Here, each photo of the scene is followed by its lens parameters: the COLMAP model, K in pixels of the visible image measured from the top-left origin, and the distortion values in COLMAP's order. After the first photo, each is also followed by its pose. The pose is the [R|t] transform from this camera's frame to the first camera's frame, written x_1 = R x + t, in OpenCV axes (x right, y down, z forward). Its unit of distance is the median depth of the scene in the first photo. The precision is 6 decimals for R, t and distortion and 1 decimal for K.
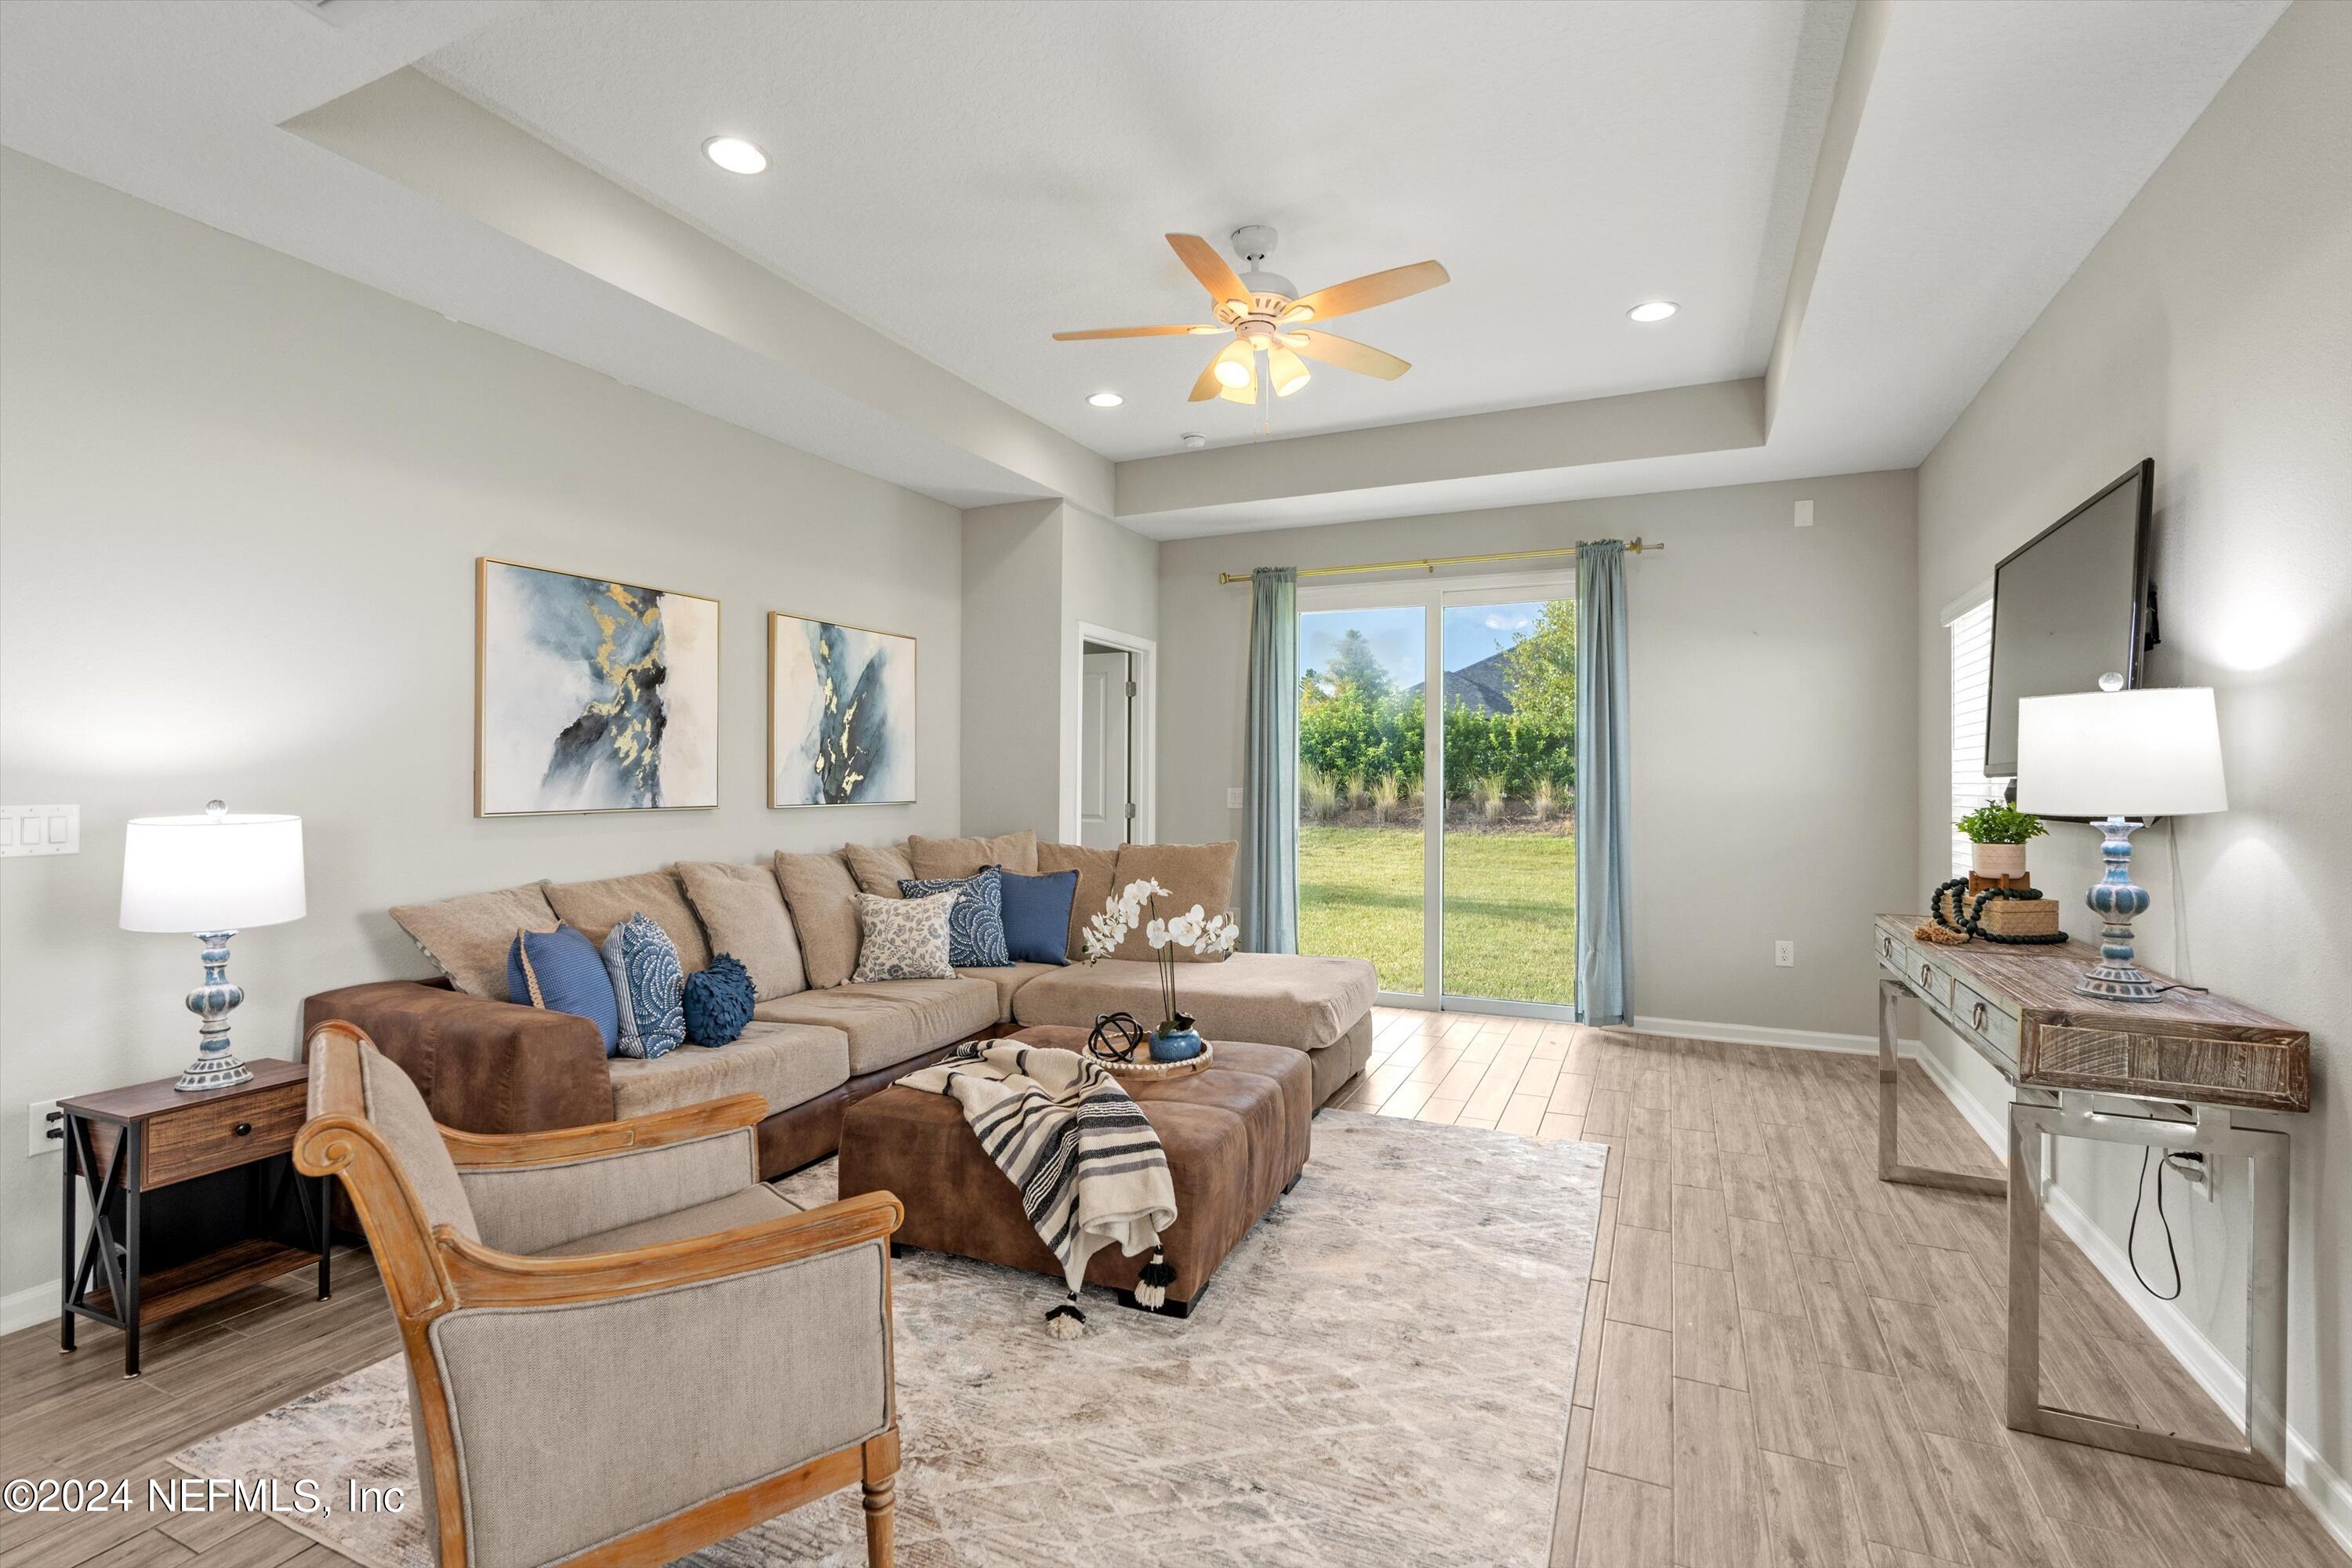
lens RADIAL K [[1052.4, 0, 1178.1], [0, 1052.4, 772.5], [0, 0, 1]] dist [-0.016781, 0.000156]
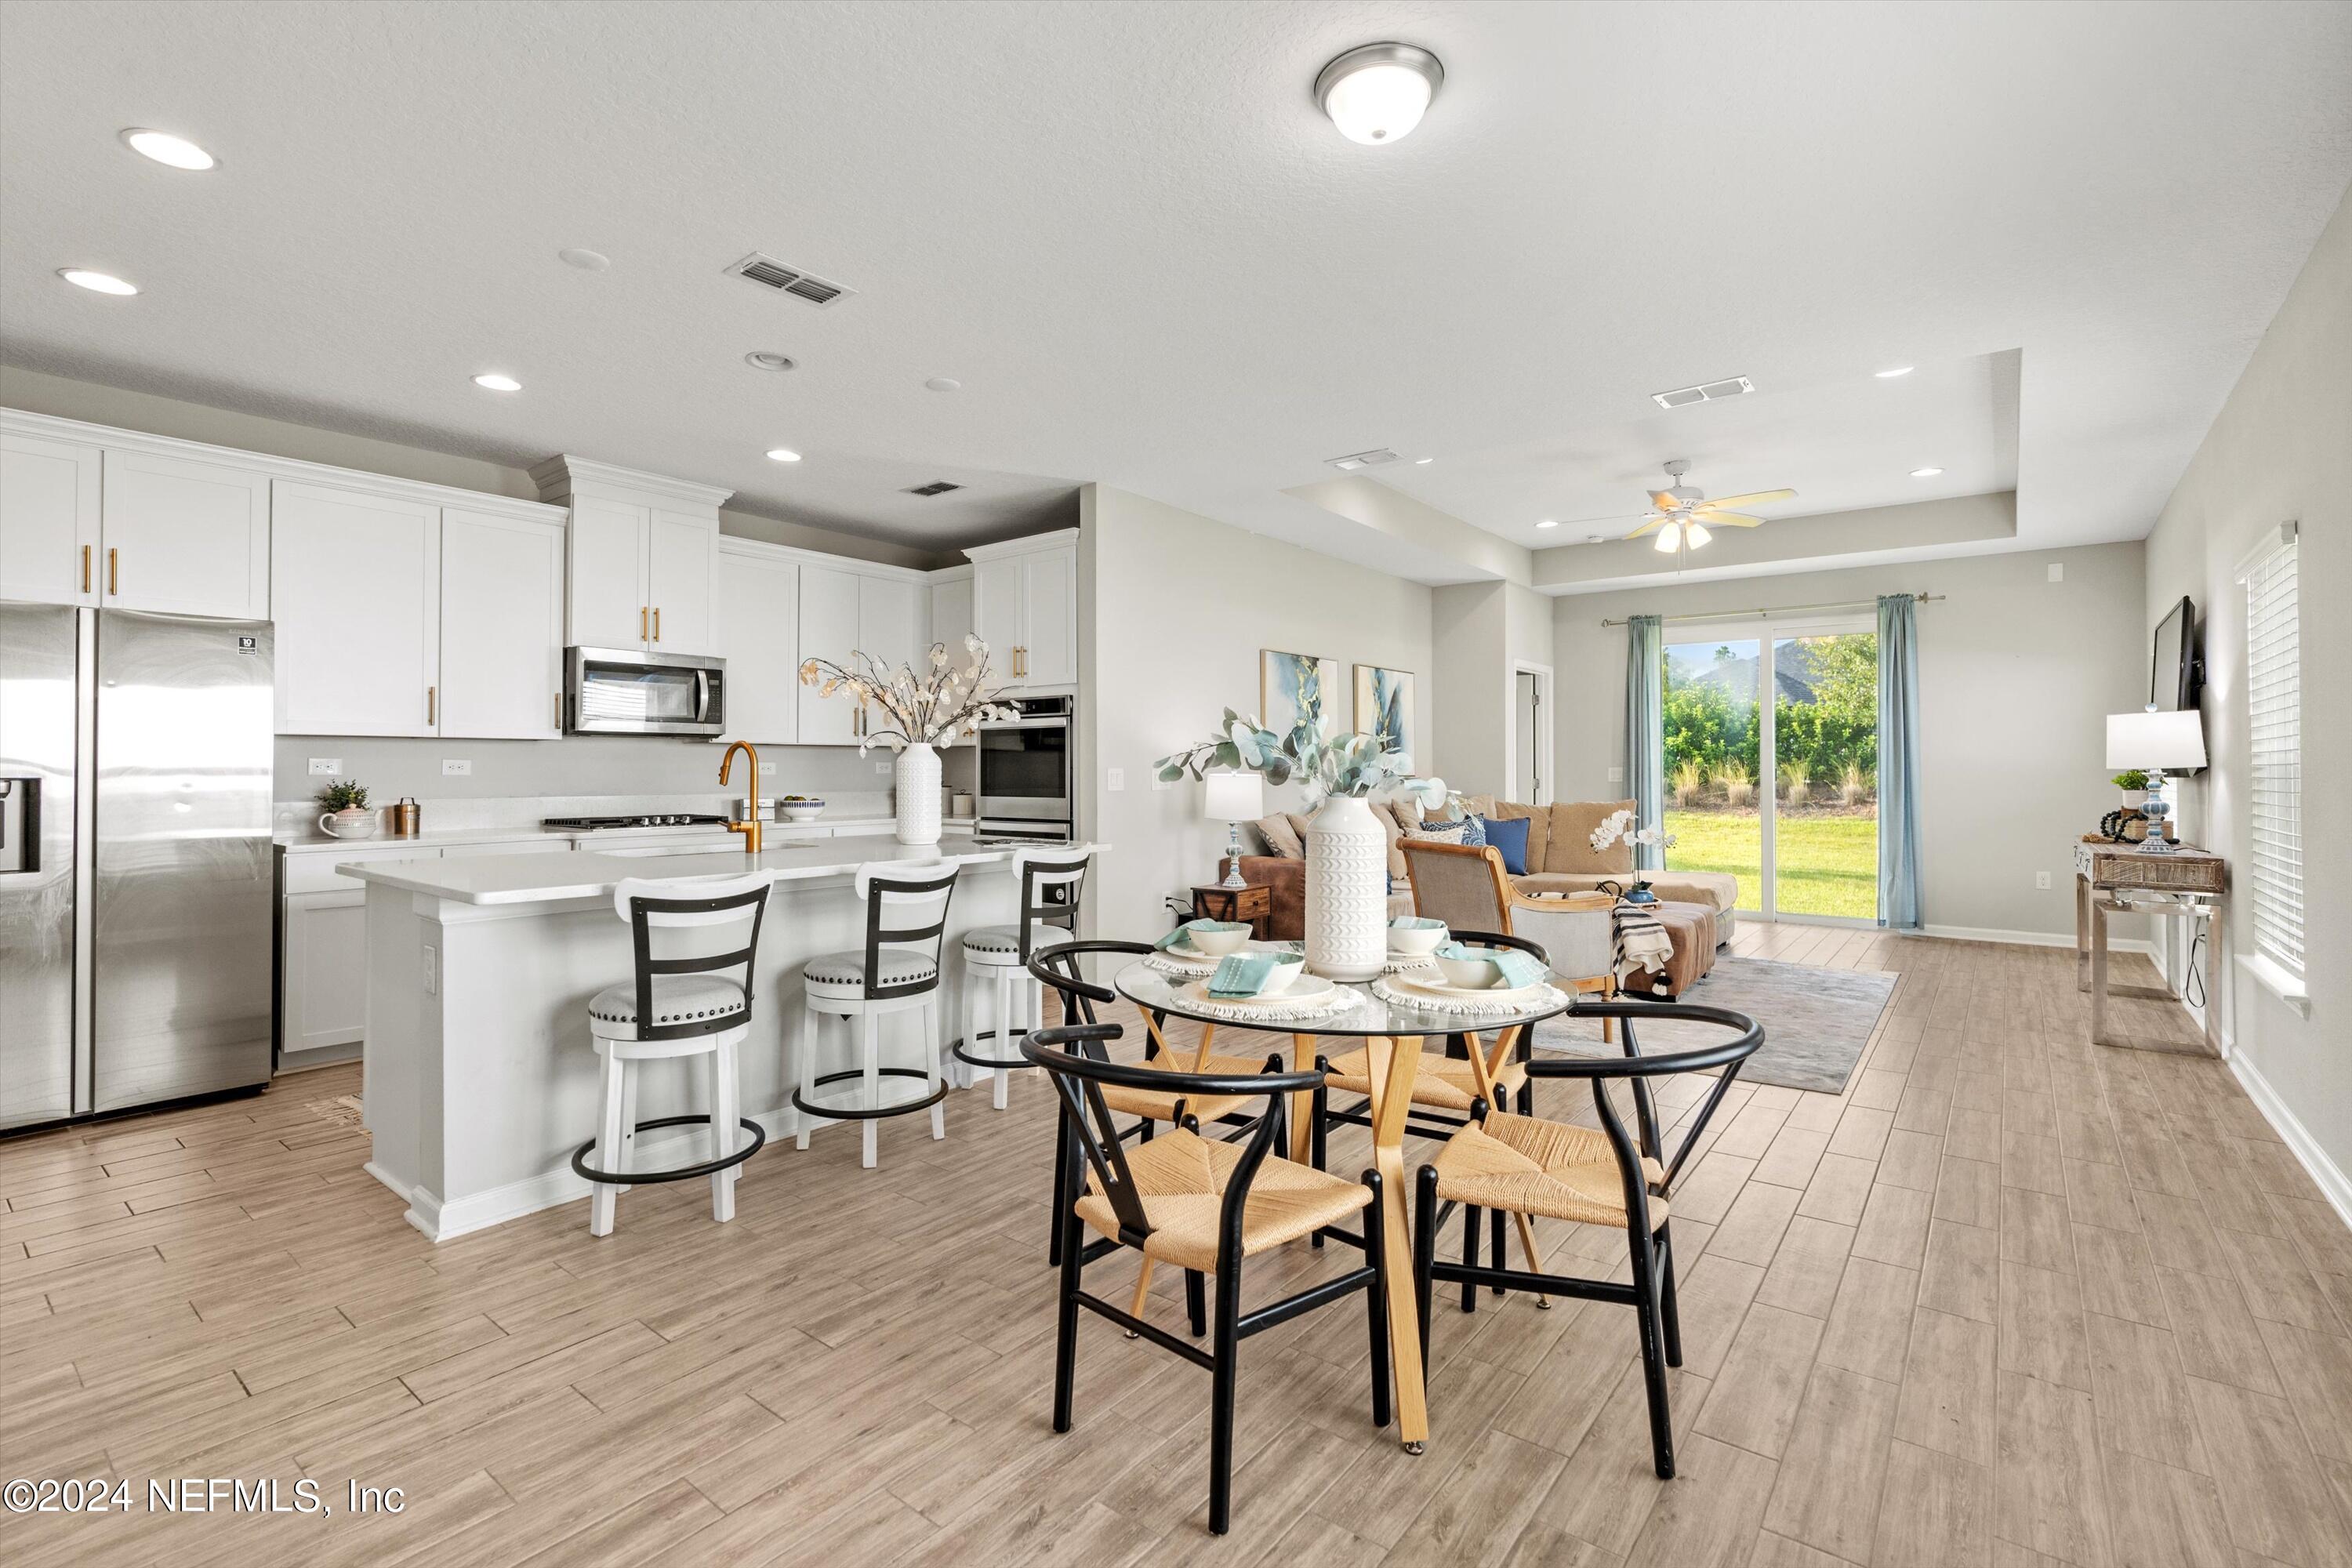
lens RADIAL K [[1062.2, 0, 1181.6], [0, 1062.2, 752.4], [0, 0, 1]] dist [-0.002560, -0.000189]
pose [[0.974512, -0.006079, -0.224254, -0.254197], [0.003665, 0.999931, -0.011178, 0.010229], [0.224306, 0.010071, 0.974467, -0.710674]]
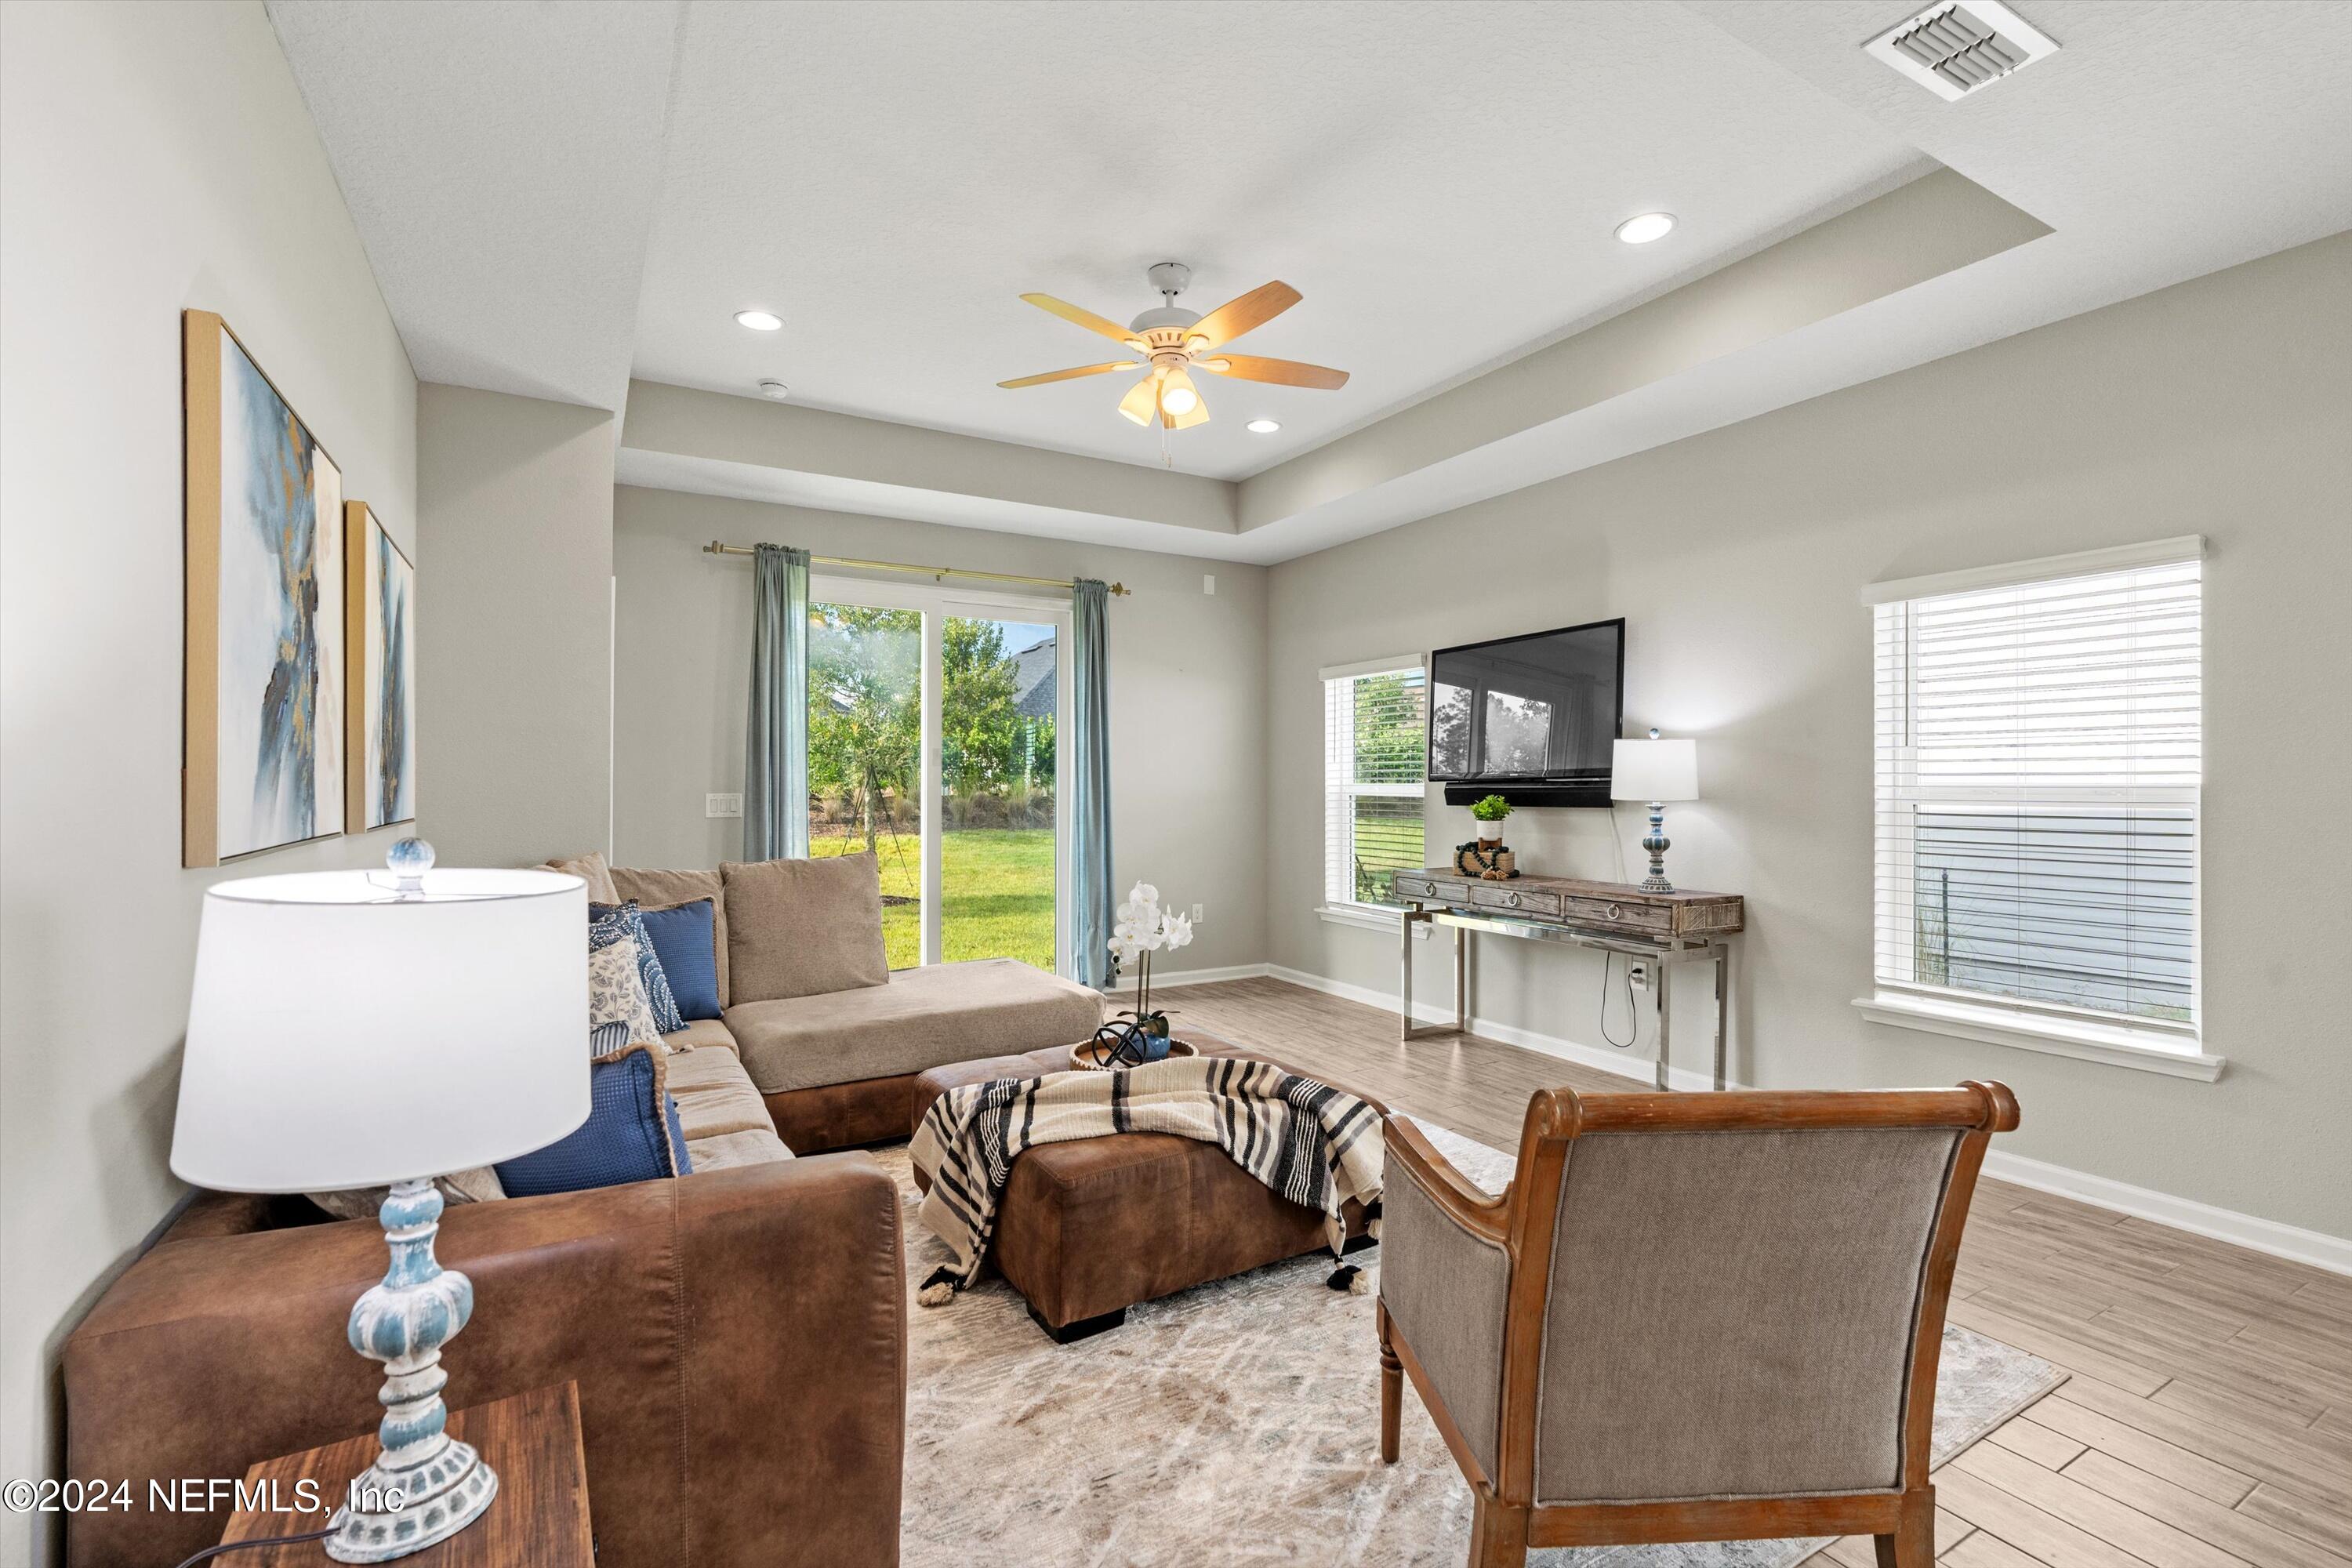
lens RADIAL K [[1053.8, 0, 1176.0], [0, 1053.8, 784.0], [0, 0, 1]] dist [-0.017838, 0.000044]
pose [[0.577760, -0.002039, 0.816204, -0.554213], [-0.004367, 0.999975, 0.005589, 0.000712], [-0.816195, -0.006793, 0.577737, 0.261419]]
